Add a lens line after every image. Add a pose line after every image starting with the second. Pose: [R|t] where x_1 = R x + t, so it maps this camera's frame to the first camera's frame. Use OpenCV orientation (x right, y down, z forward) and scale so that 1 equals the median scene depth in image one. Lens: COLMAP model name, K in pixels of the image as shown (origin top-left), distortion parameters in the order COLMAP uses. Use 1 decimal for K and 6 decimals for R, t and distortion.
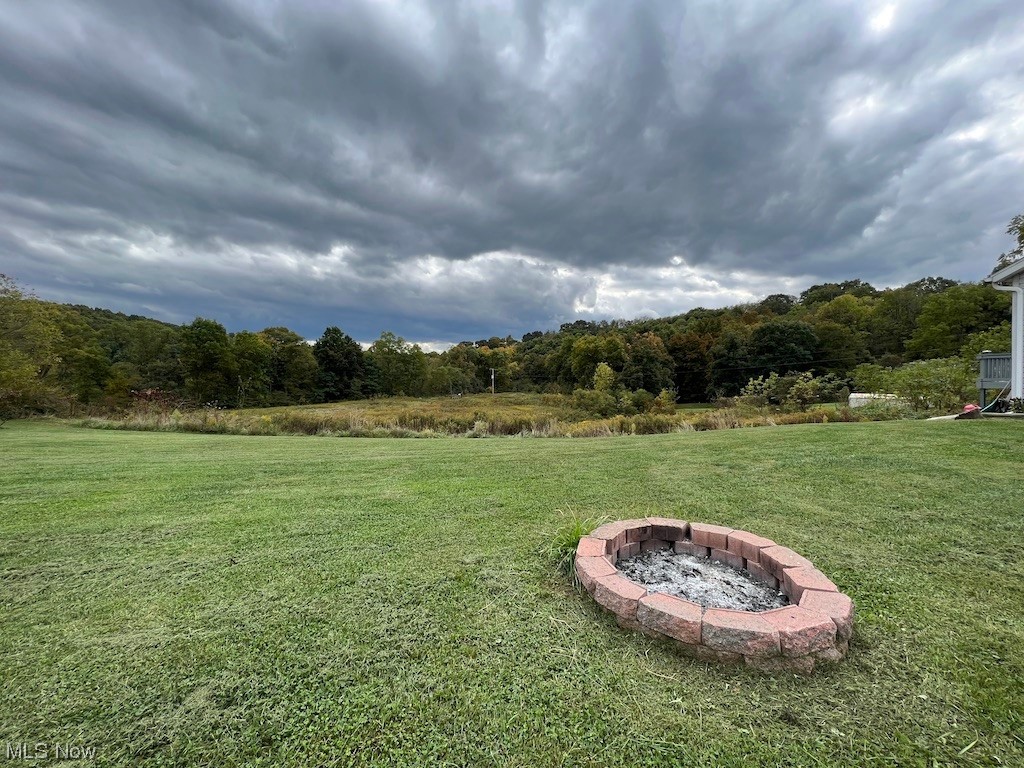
lens RADIAL K [[408.4, 0, 506.2], [0, 408.4, 375.7], [0, 0, 1]] dist [-0.002115, 0.000007]
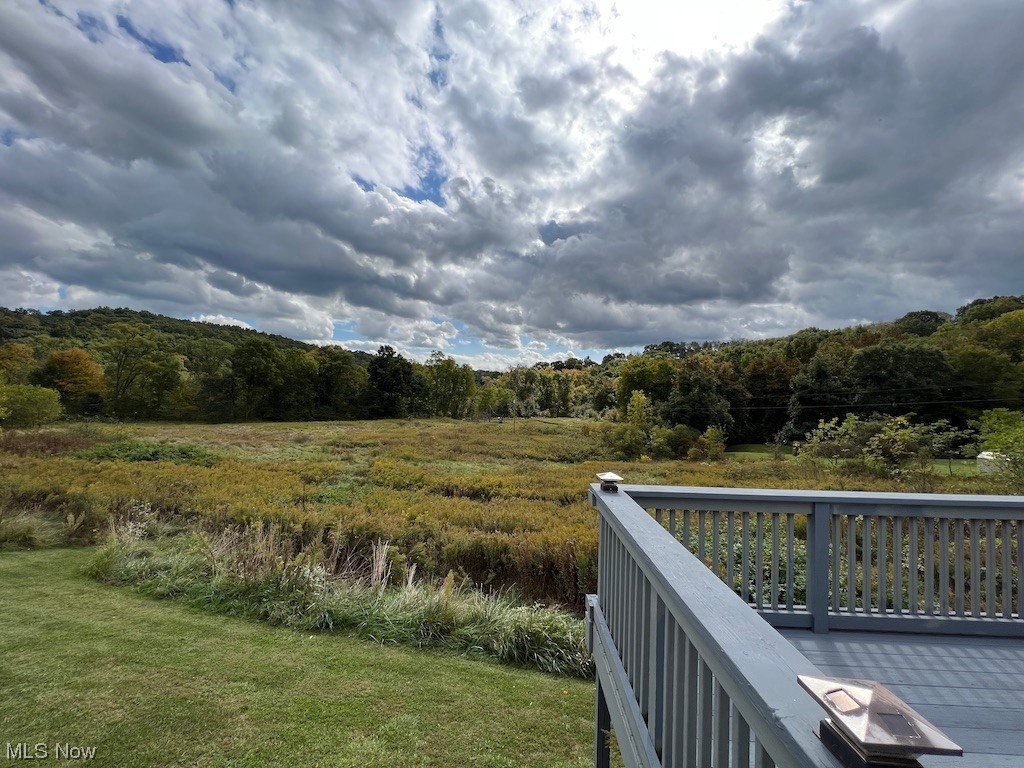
lens RADIAL K [[408.4, 0, 506.7], [0, 408.4, 380.8], [0, 0, 1]] dist [-0.002115, 0.000007]
pose [[0.970421, 0.031538, -0.239350, 0.151097], [-0.040500, 0.998647, -0.032616, -0.011504], [0.237997, 0.041345, 0.970385, 0.100765]]
